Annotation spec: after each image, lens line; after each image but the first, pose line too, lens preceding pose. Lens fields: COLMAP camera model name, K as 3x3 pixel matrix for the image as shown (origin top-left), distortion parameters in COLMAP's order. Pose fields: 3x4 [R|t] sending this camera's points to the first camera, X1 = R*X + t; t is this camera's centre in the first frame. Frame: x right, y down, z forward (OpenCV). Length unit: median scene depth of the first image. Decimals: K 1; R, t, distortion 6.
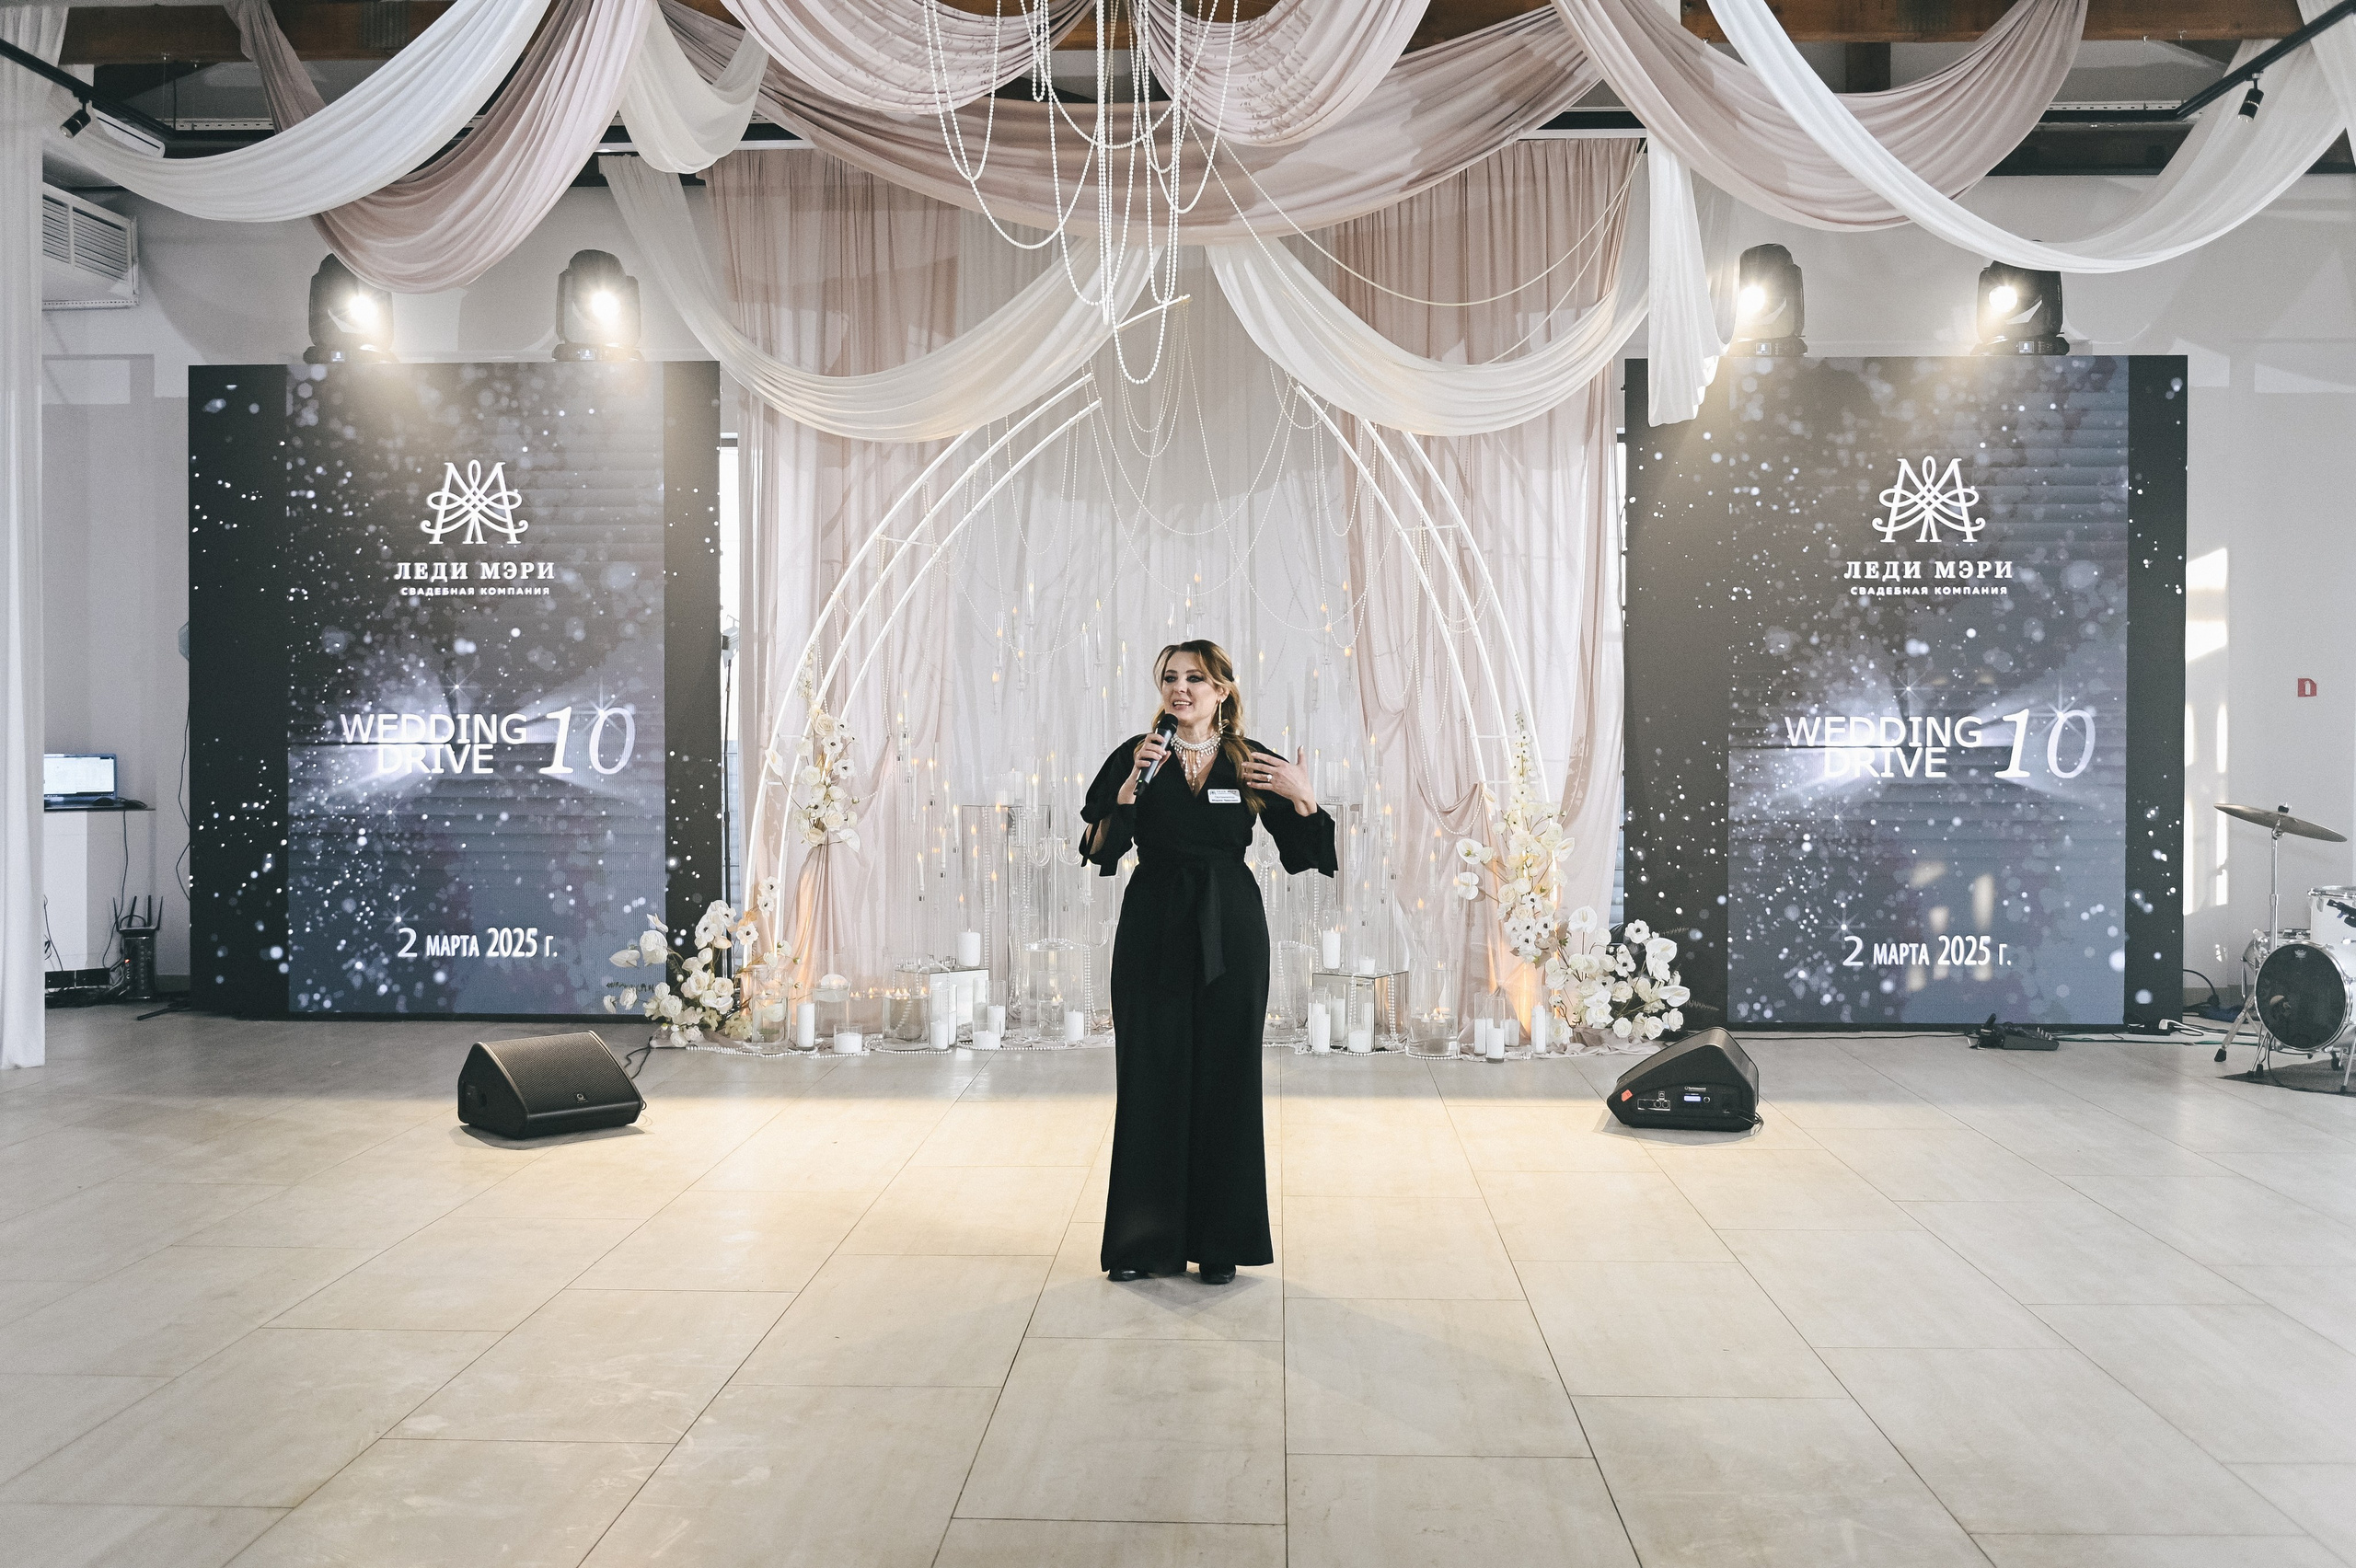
lens RADIAL K [[2303.2, 0, 1212.6], [0, 2303.2, 733.2], [0, 0, 1]] dist [-0.013573, 0.000000]
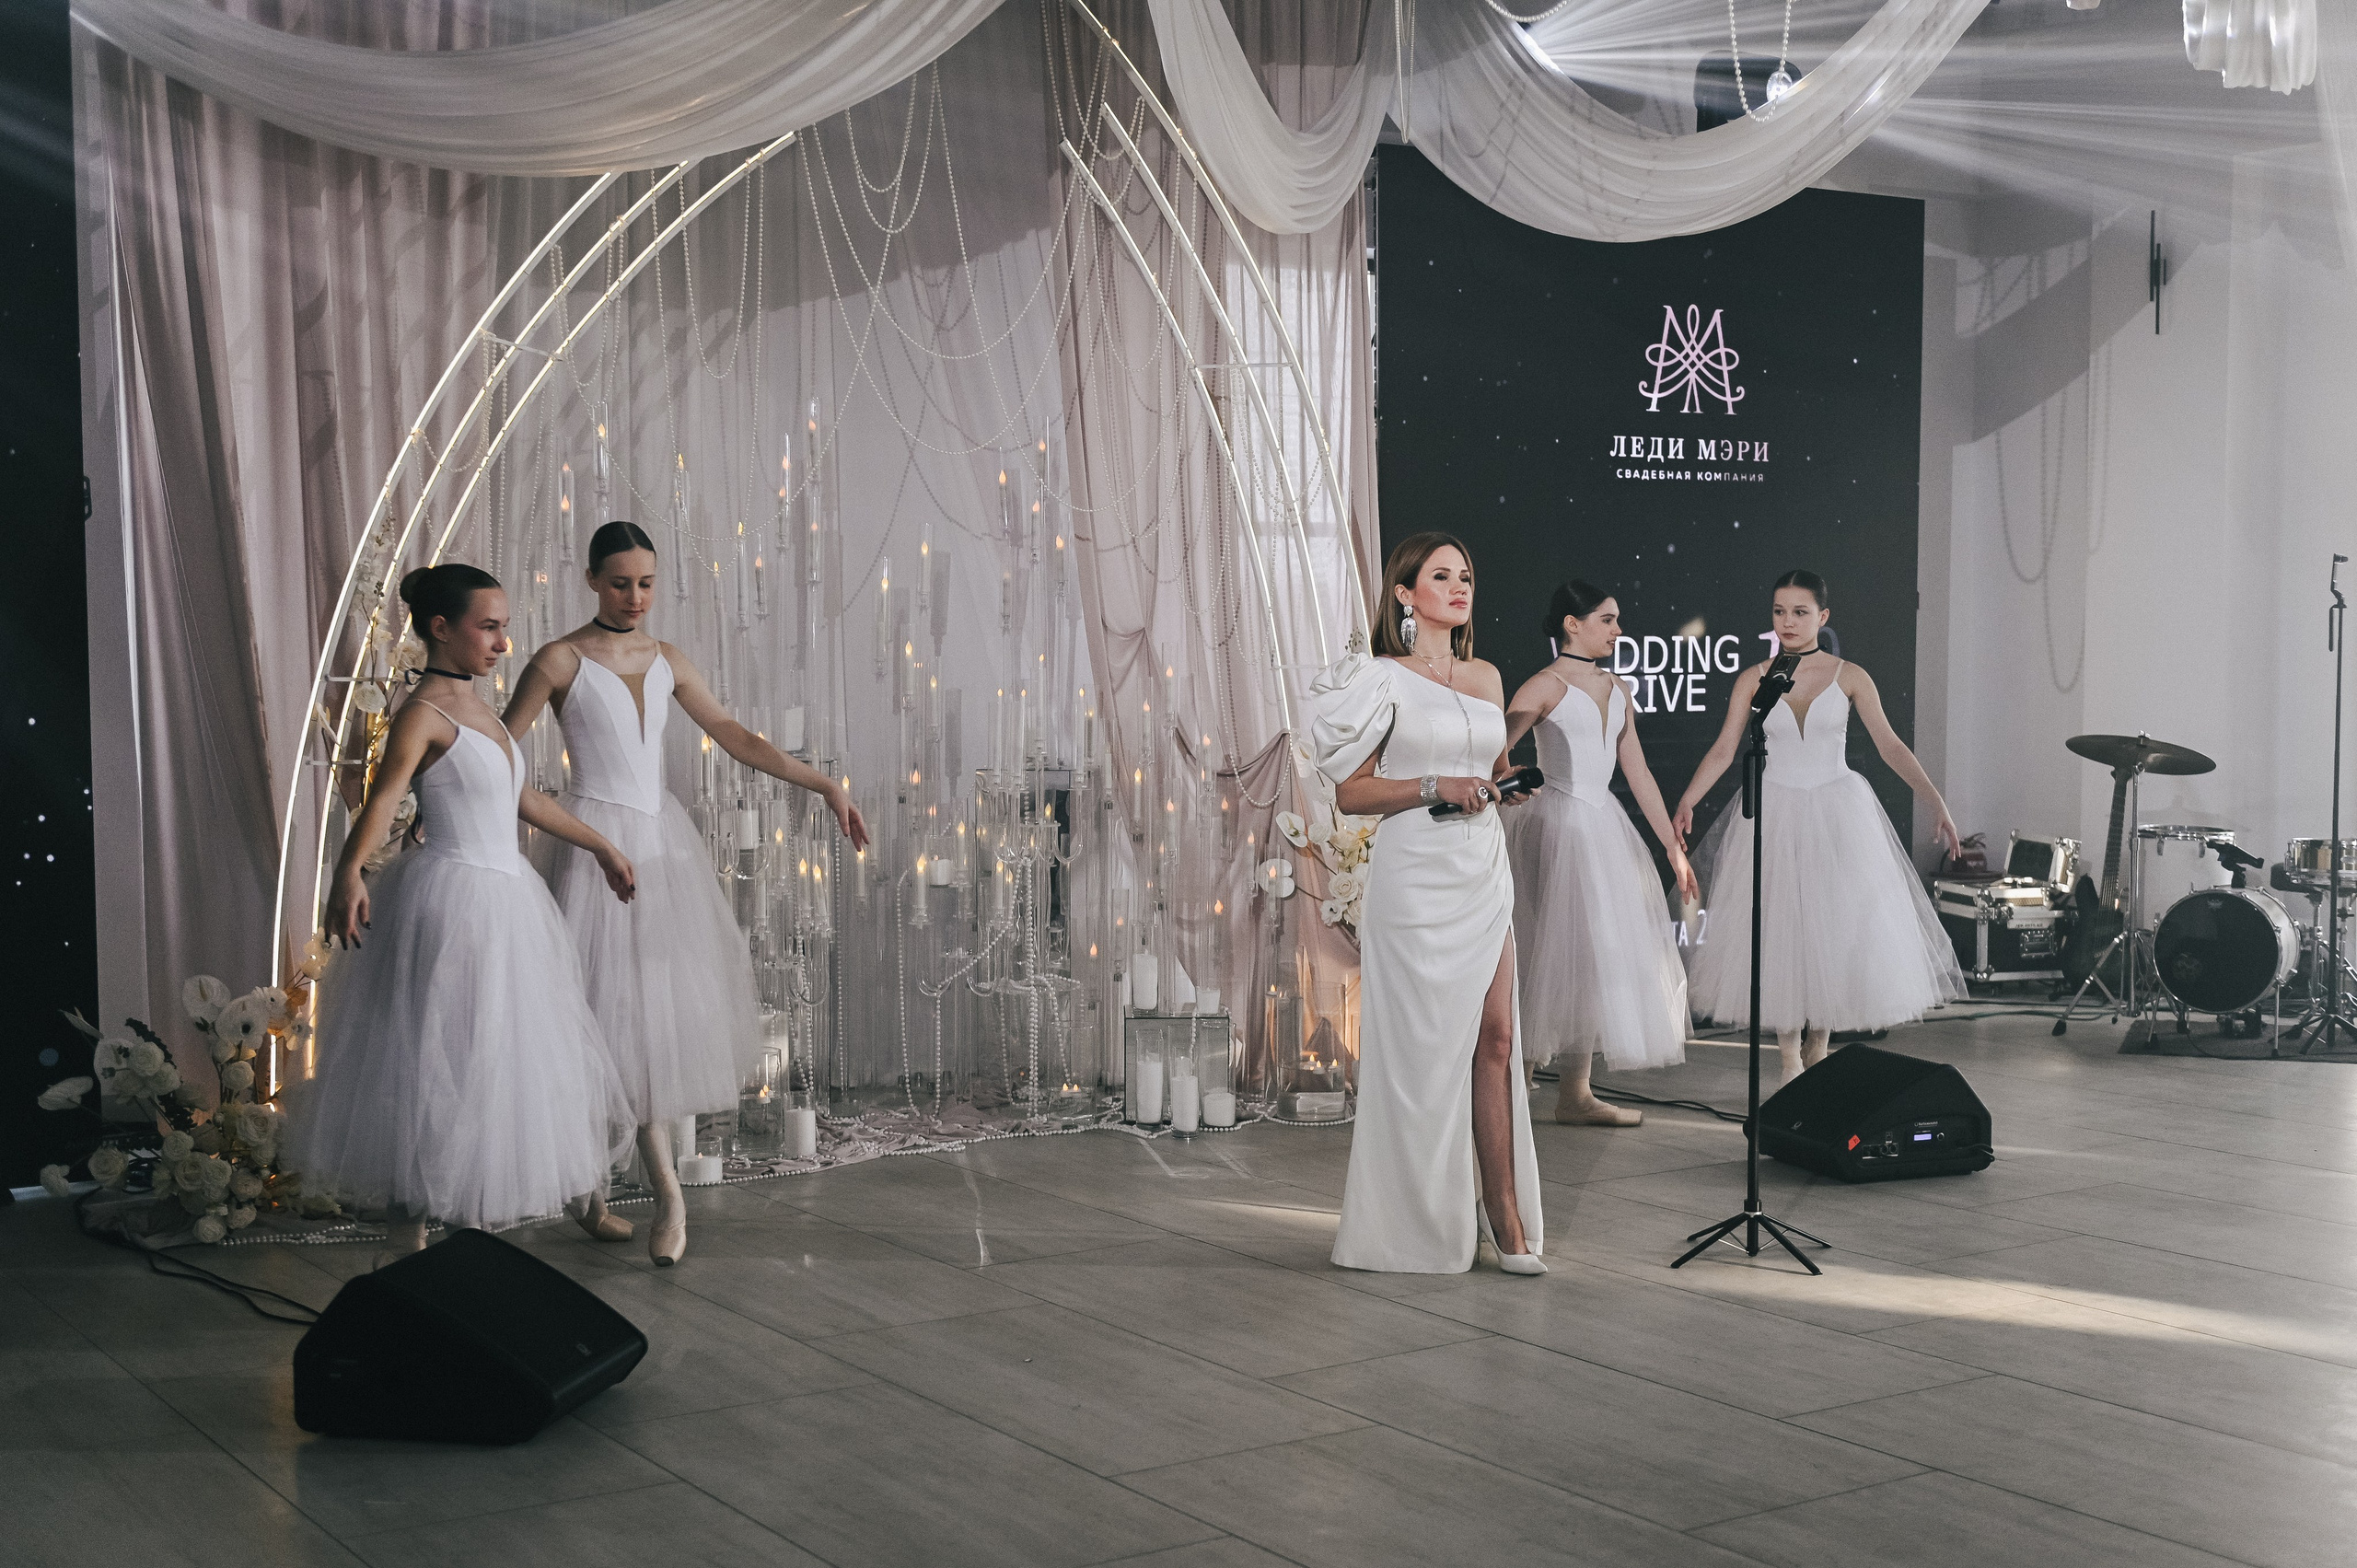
lens RADIAL K [[2948.7, 0, 1188.0], [0, 2948.7, 856.6], [0, 0, 1]] dist [0.003814, 0.000000]
pose [[0.804108, -0.050572, 0.592328, -0.444111], [0.011078, 0.997477, 0.070124, -0.004308], [-0.594380, -0.049826, 0.802640, 0.286083]]
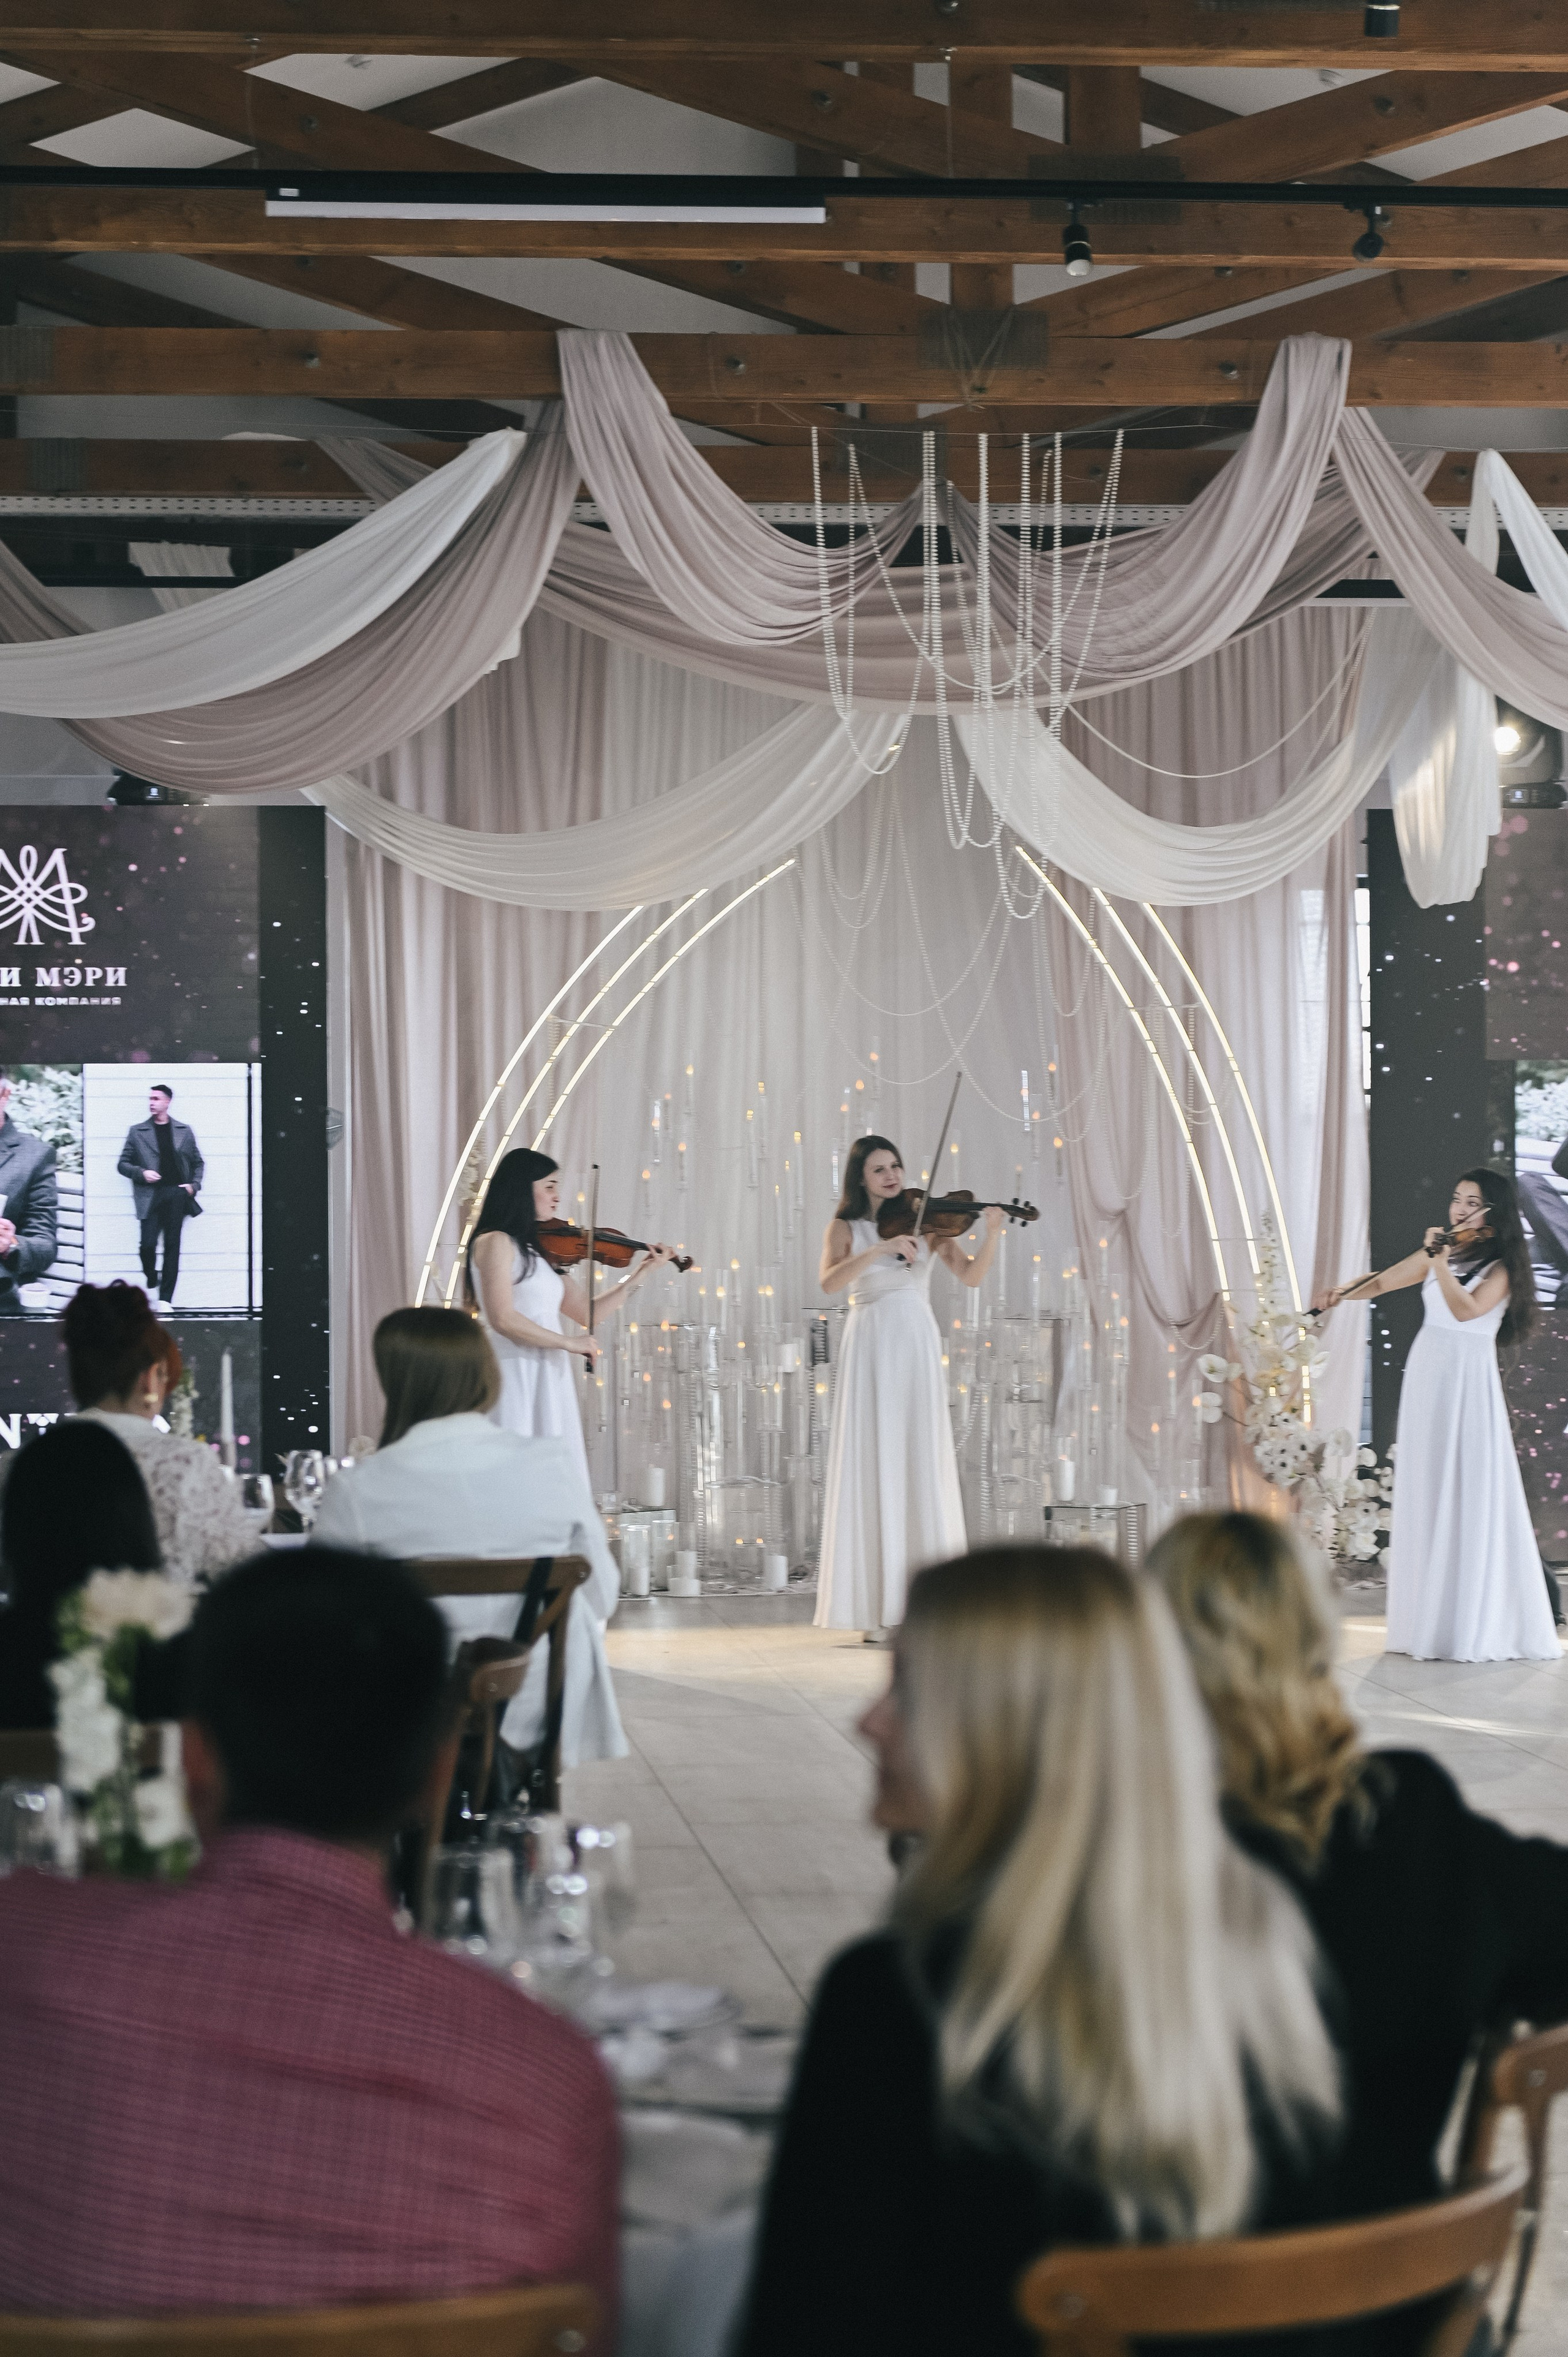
lens RADIAL K [[4842.9, 0, 798.9], [0, 4842.9, 1167.5], [0, 0, 1]] dist [0.049056, 0.000000]
pose [[0.991159, -0.007486, 0.132472, -0.290973], [0.010067, 0.999772, -0.018820, 0.006998], [-0.132301, 0.019987, 0.991008, -0.830242]]
